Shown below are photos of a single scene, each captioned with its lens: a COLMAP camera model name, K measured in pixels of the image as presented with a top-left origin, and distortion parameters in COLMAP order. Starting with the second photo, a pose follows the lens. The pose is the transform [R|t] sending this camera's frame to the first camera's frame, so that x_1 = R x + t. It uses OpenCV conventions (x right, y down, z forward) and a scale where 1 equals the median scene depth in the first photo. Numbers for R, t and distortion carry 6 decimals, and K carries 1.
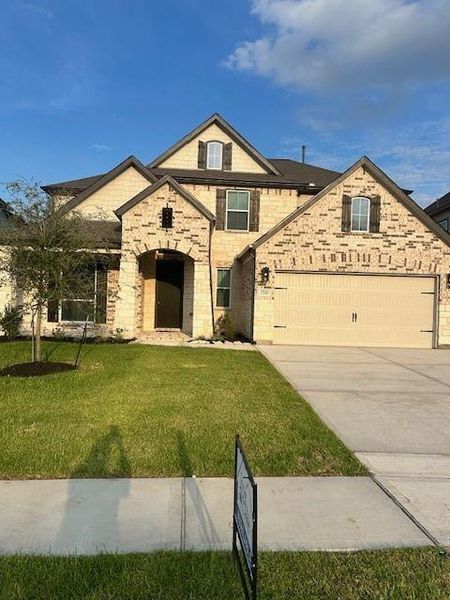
lens RADIAL K [[451.6, 0, 225.0], [0, 451.6, 300.0], [0, 0, 1]] dist [0.094758, -0.227132]
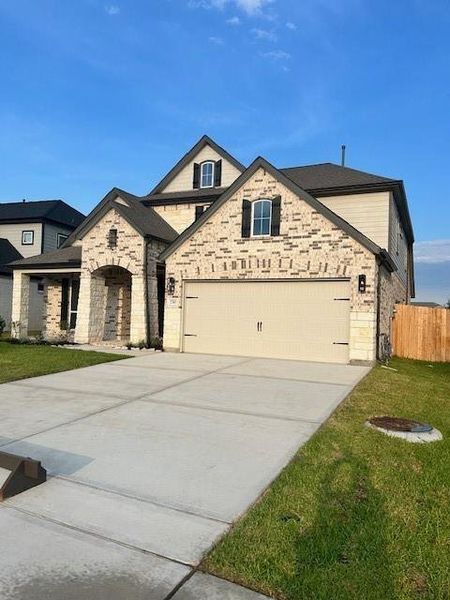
lens RADIAL K [[451.6, 0, 225.0], [0, 451.6, 300.0], [0, 0, 1]] dist [0.094758, -0.227132]
pose [[0.878364, -0.020280, -0.477563, 0.672687], [0.000891, 0.999167, -0.040792, 0.021158], [0.477992, 0.035405, 0.877650, 0.140434]]
